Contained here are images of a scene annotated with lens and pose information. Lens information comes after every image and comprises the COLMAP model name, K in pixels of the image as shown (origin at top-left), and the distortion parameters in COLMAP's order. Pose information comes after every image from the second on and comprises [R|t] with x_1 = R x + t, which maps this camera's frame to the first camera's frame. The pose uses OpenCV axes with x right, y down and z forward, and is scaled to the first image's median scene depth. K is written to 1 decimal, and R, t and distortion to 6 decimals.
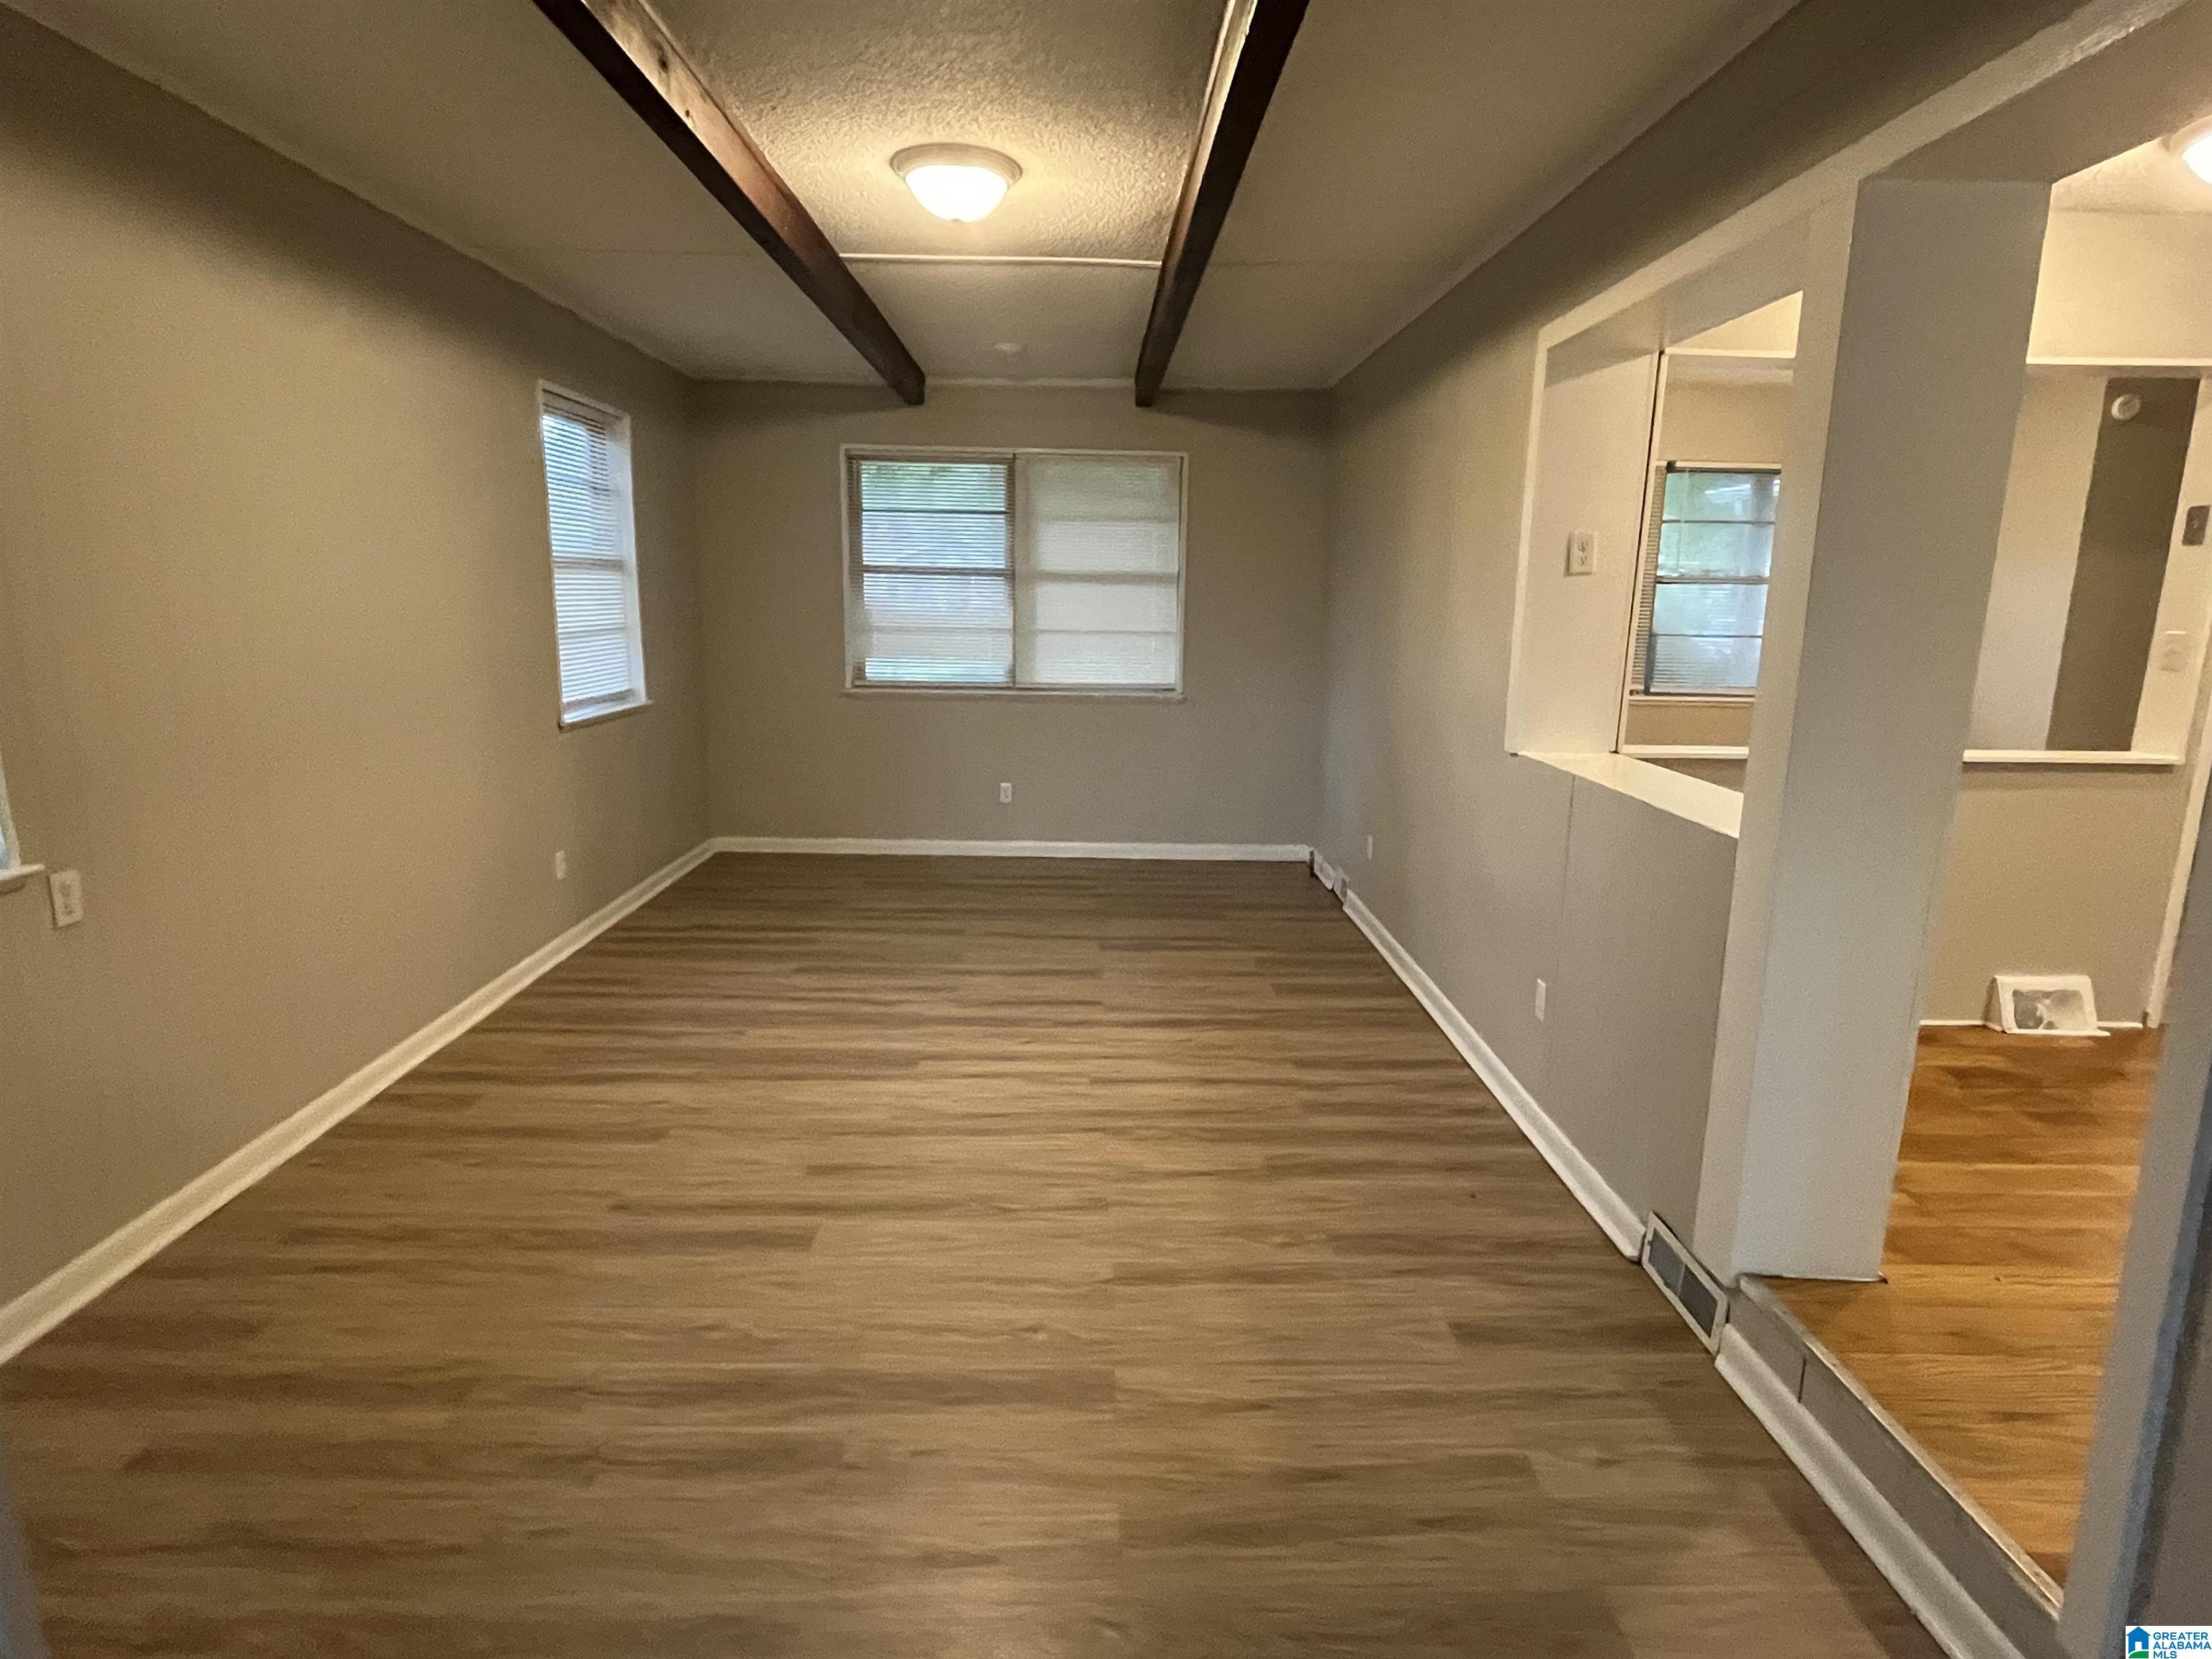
lens RADIAL K [[1223.5, 0, 1111.4], [0, 1223.5, 831.2], [0, 0, 1]] dist [0.007360, -0.003285]
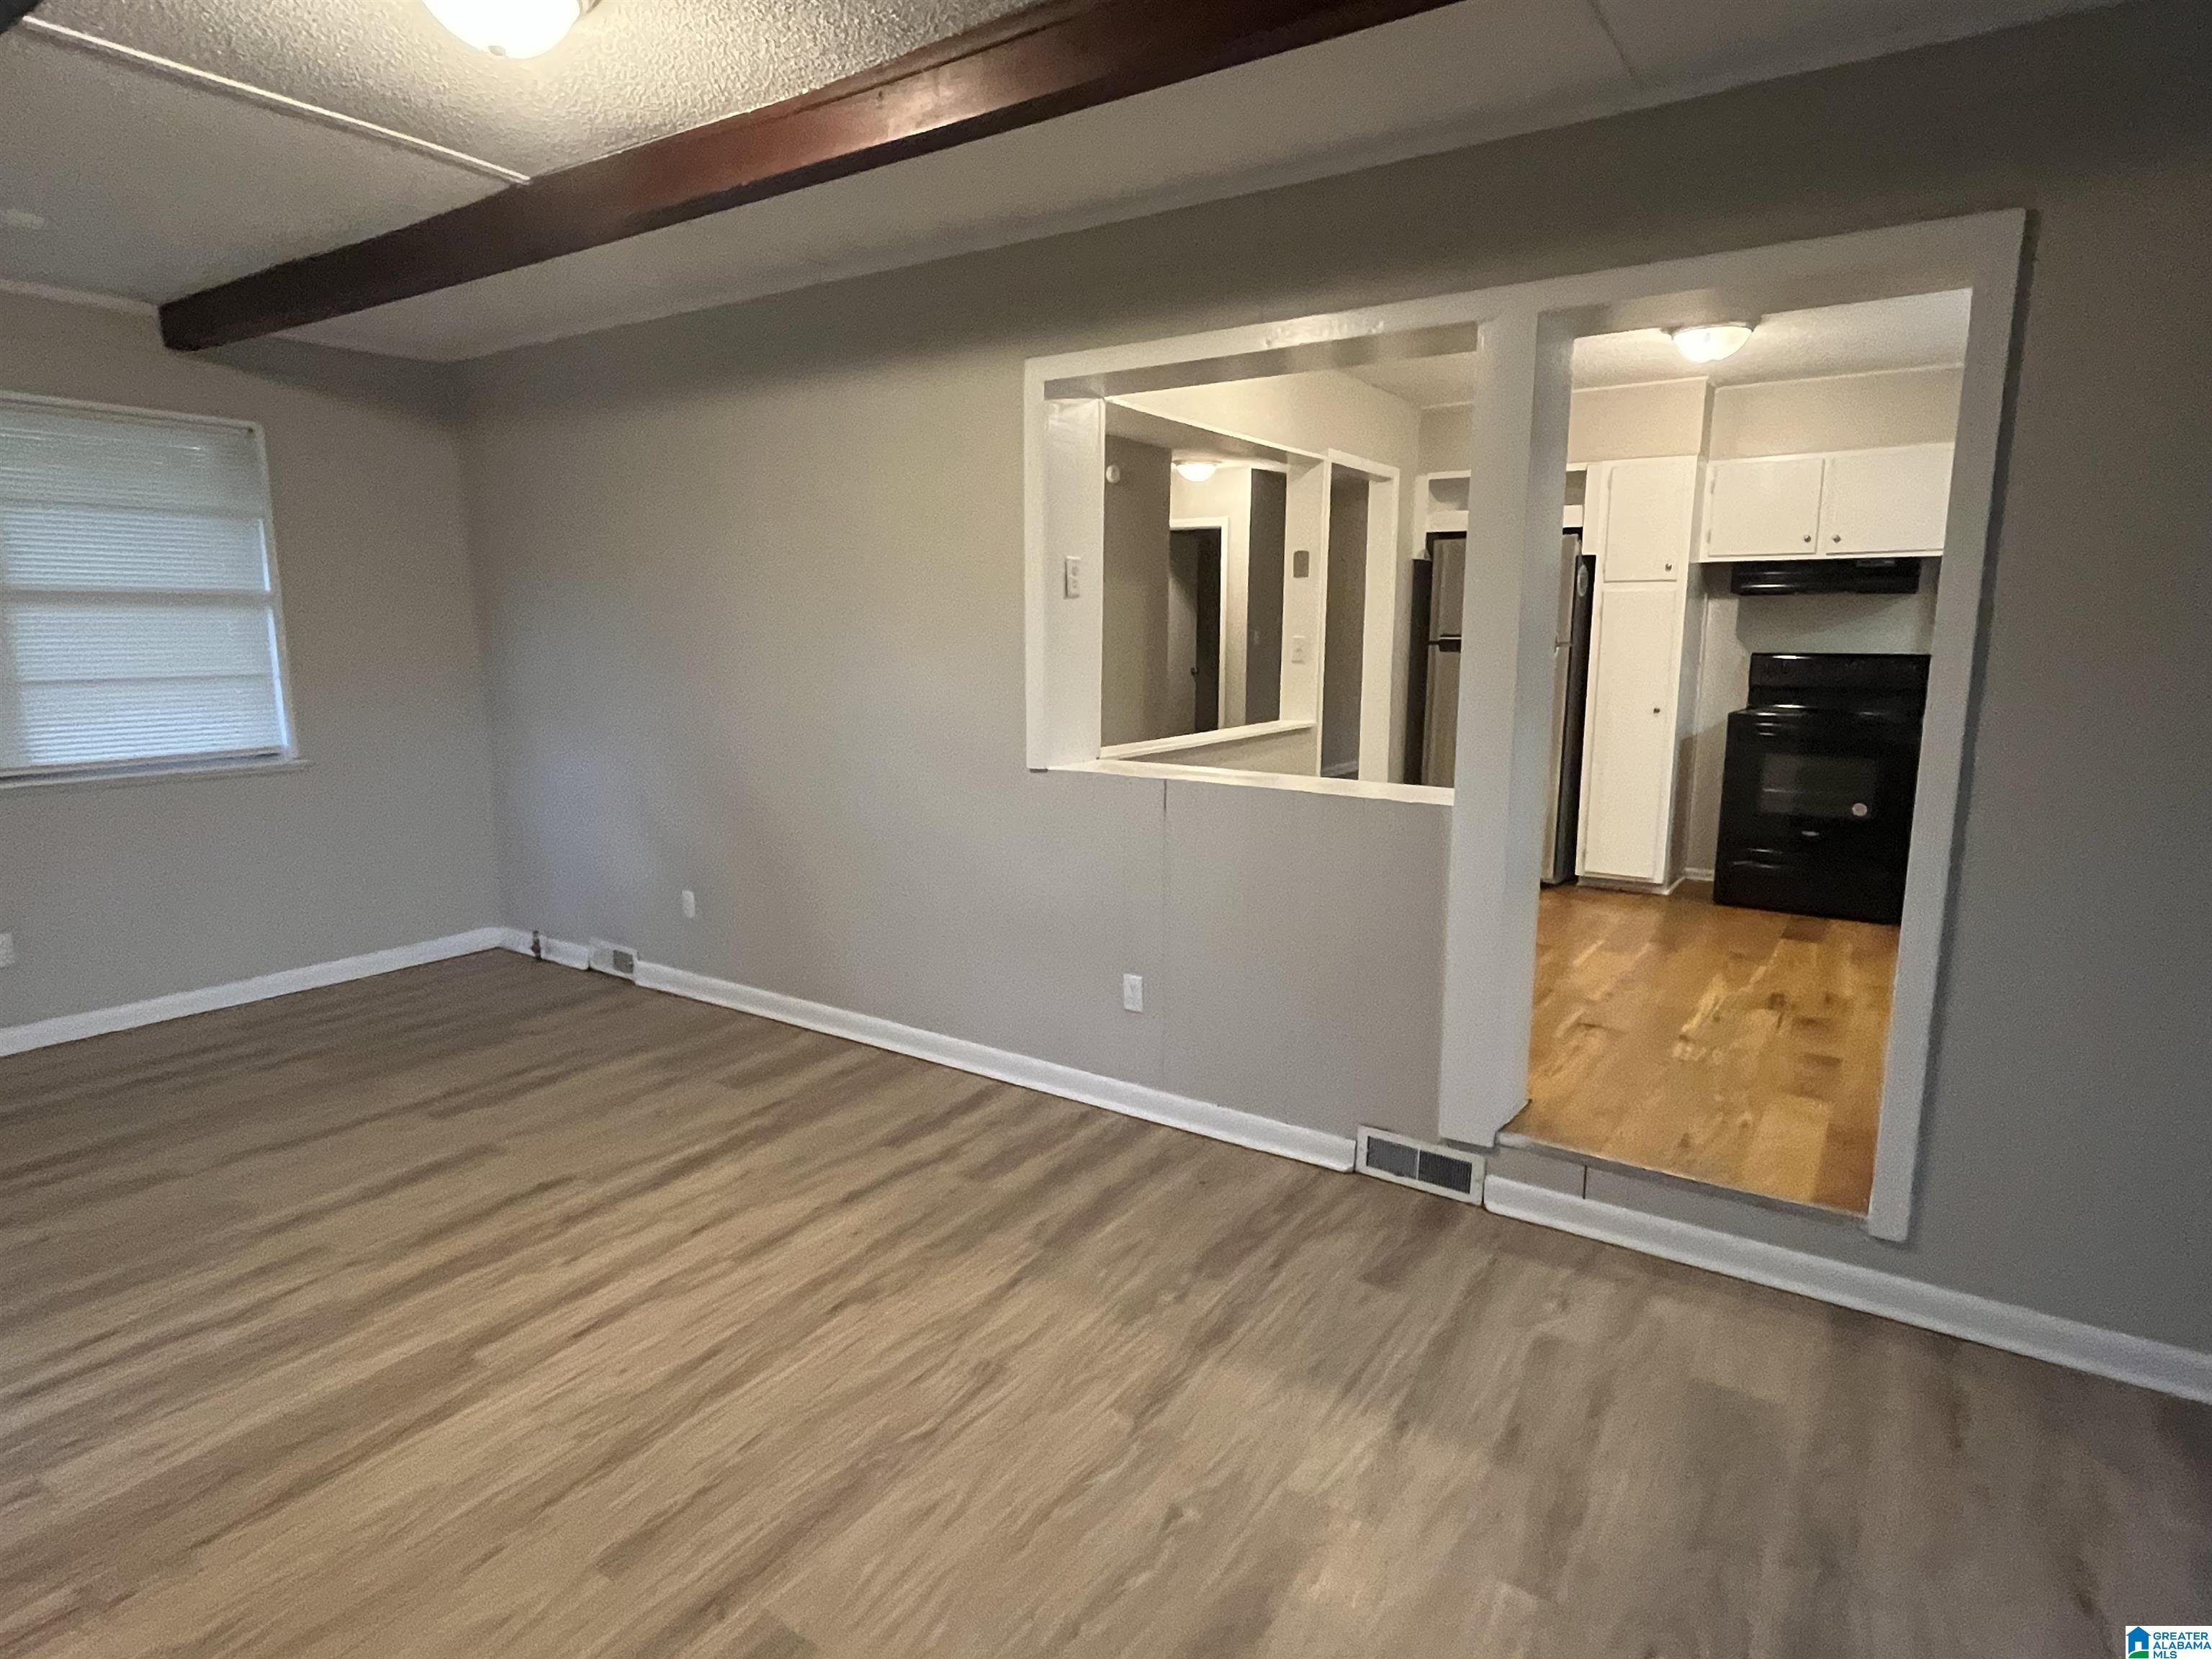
lens RADIAL K [[1223.5, 0, 1116.3], [0, 1223.5, 823.4], [0, 0, 1]] dist [0.007360, -0.003285]
pose [[0.569116, -0.149703, 0.808515, -0.456736], [0.167553, 0.983770, 0.064211, -0.071865], [-0.805005, 0.098925, 0.584962, 0.340537]]
